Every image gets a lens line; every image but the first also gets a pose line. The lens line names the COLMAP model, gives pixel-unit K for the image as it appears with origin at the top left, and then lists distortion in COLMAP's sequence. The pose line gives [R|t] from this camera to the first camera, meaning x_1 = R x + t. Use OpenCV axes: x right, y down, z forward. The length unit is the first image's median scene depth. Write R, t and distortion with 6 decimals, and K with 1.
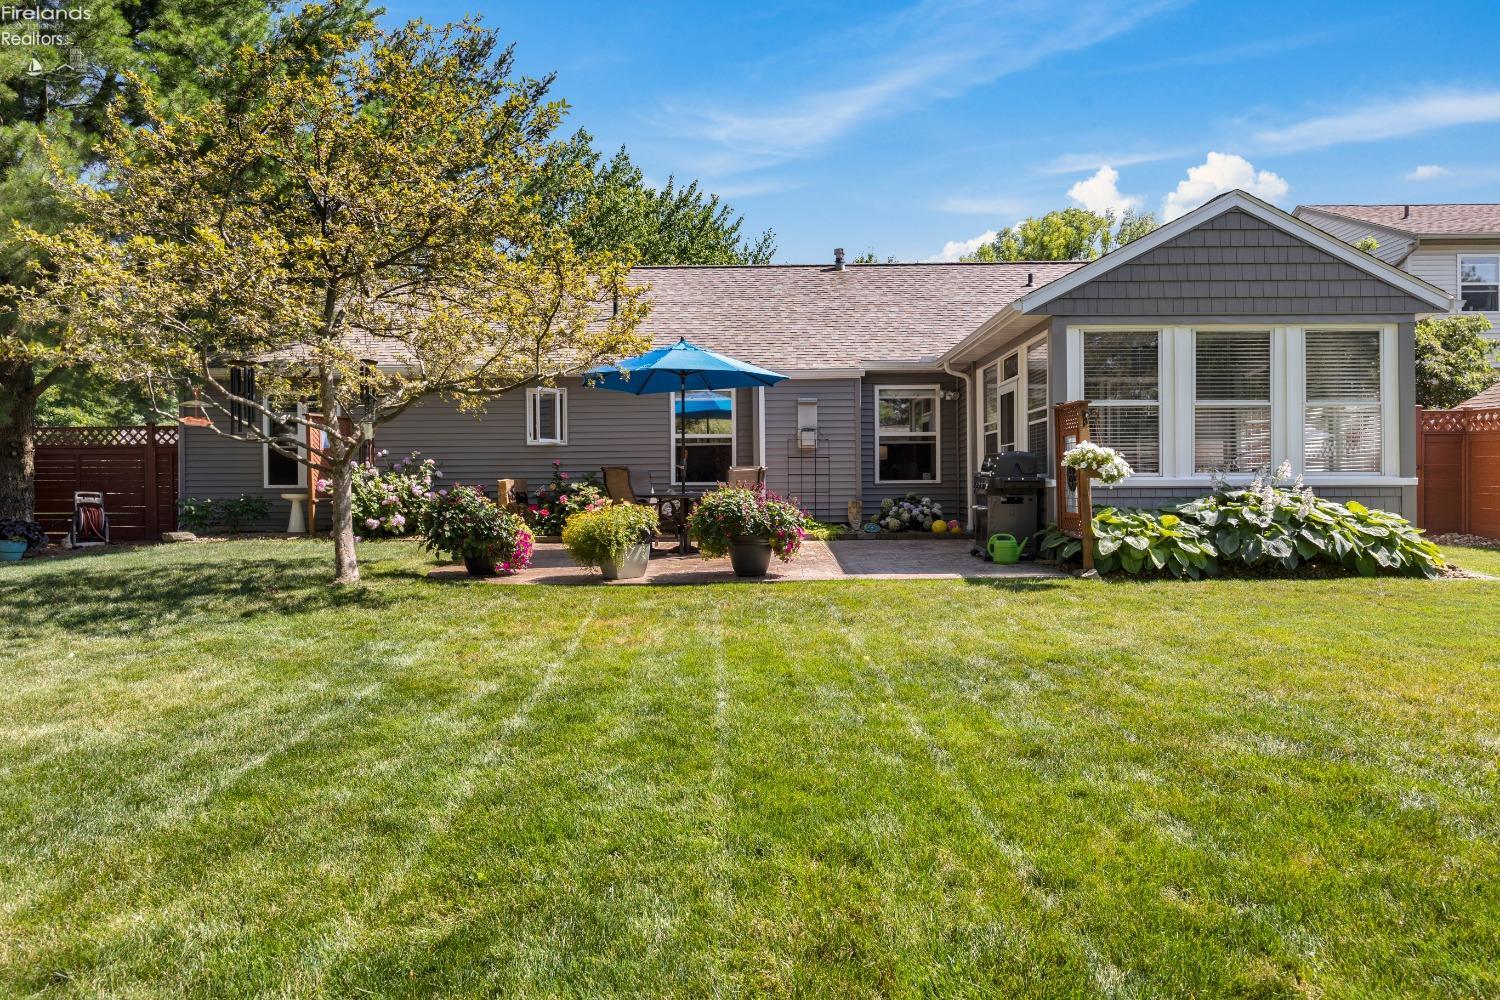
lens RADIAL K [[996.2, 0, 746.5], [0, 996.2, 495.0], [0, 0, 1]] dist [0.001652, -0.001030]
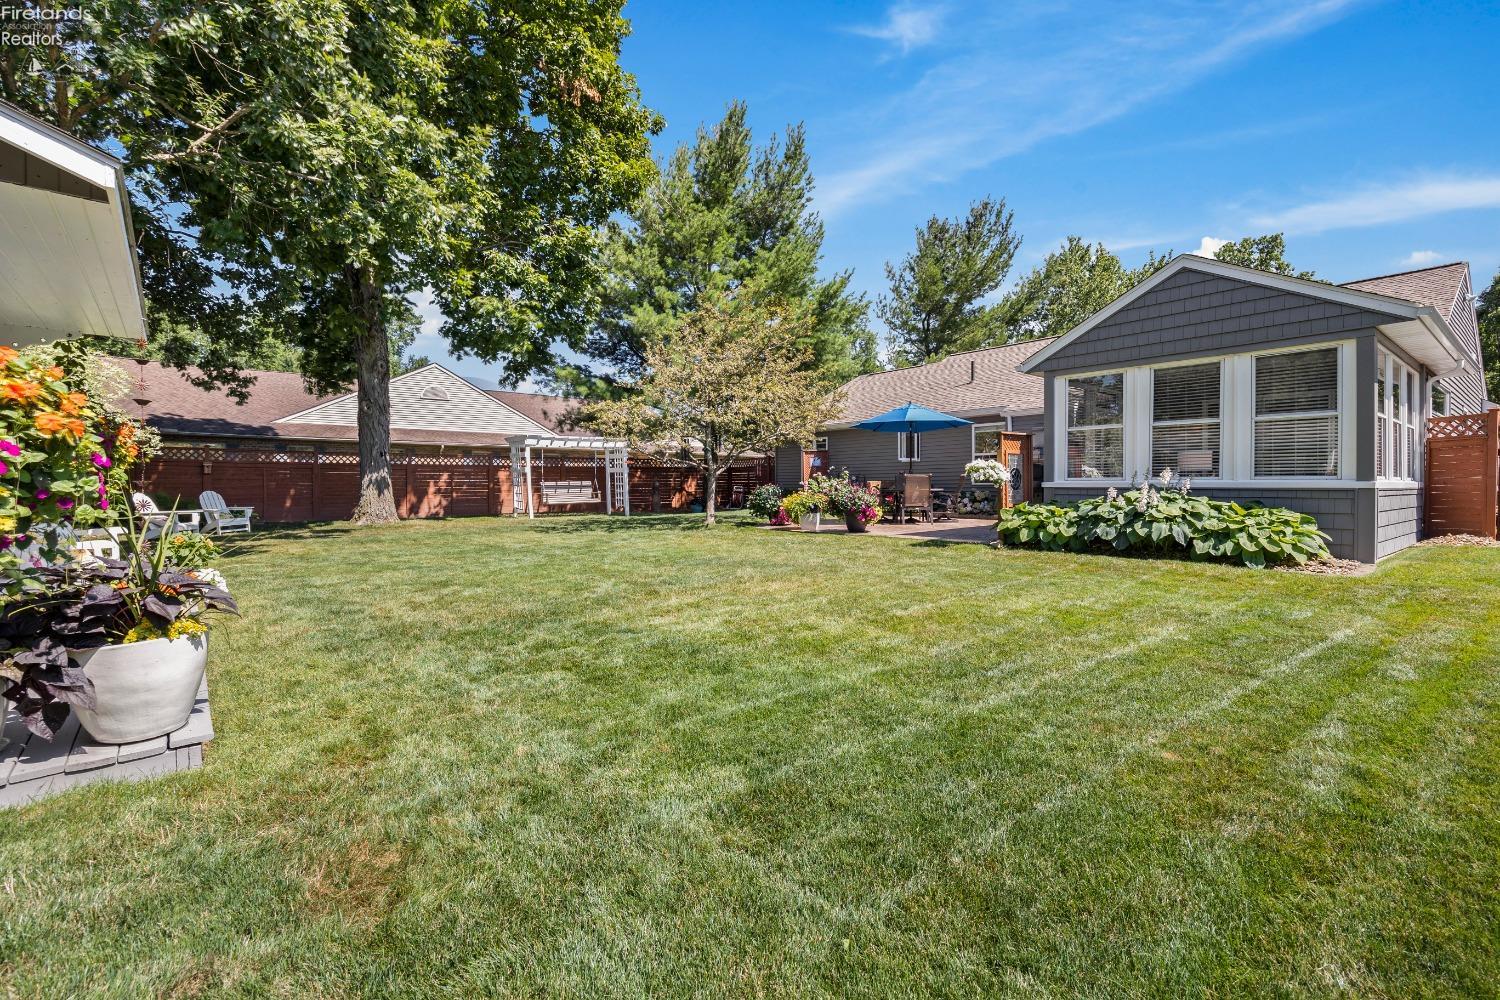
lens RADIAL K [[662.1, 0, 742.9], [0, 662.1, 492.3], [0, 0, 1]] dist [-0.013456, 0.000116]
pose [[0.610867, 0.013060, -0.791626, 0.809648], [-0.008267, 0.999915, 0.010117, -0.007005], [0.791690, 0.000365, 0.610922, 0.043889]]
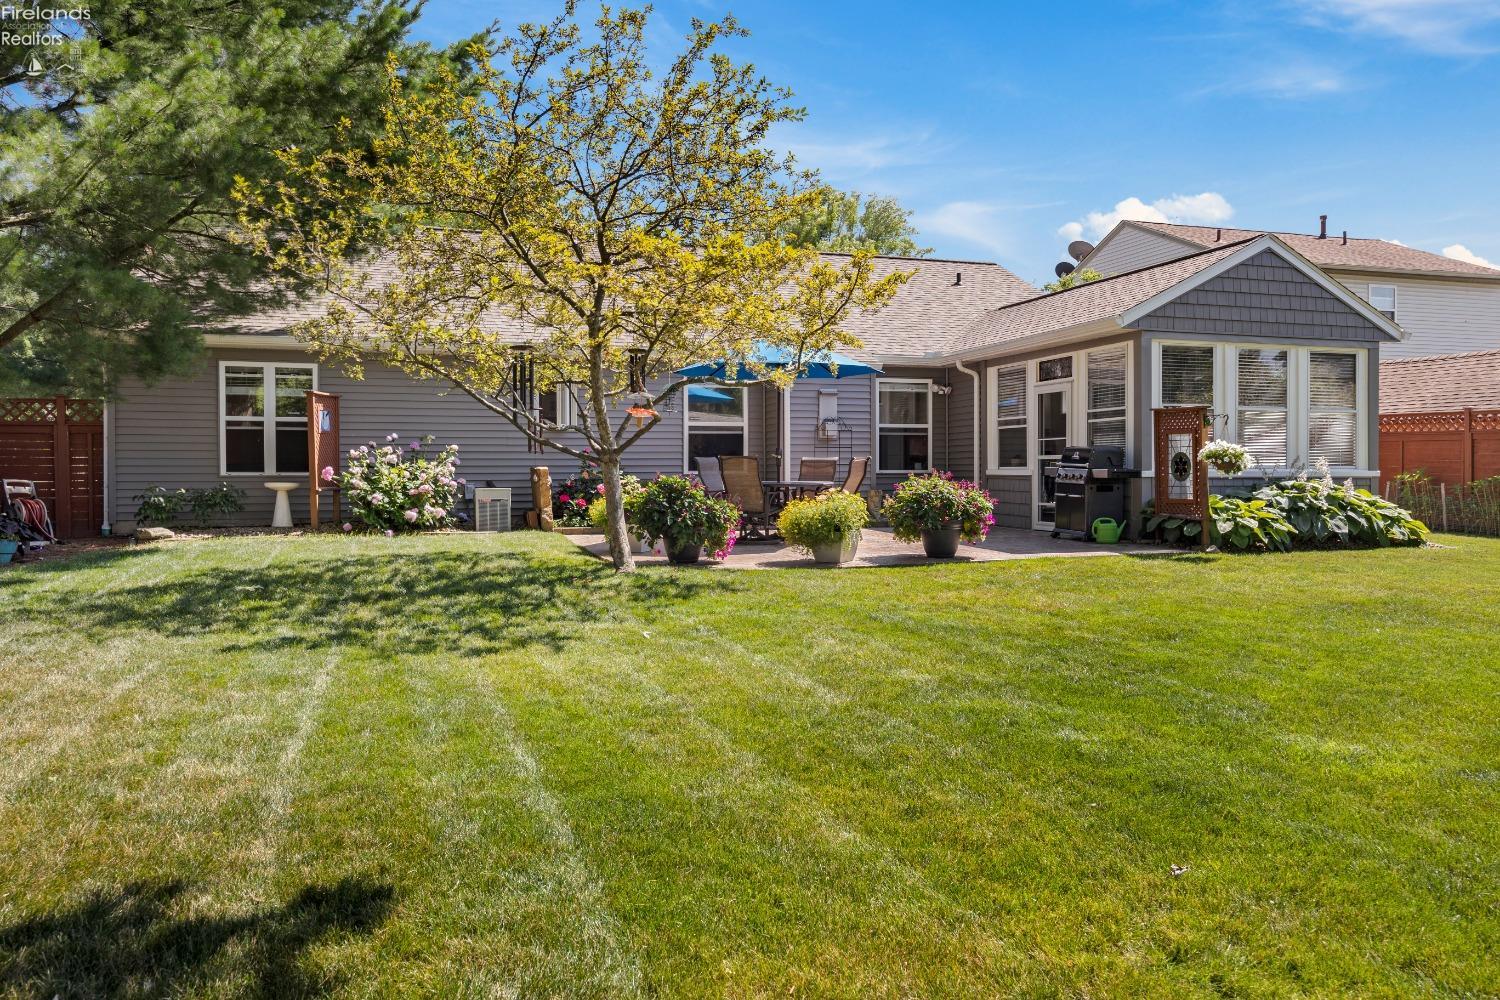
lens RADIAL K [[1148.5, 0, 744.7], [0, 1148.5, 493.1], [0, 0, 1]] dist [0.004260, 0.004672]
pose [[0.941422, -0.001789, 0.337227, -0.583152], [-0.000539, 0.999977, 0.006808, 0.001525], [-0.337231, -0.006591, 0.941399, -0.108704]]
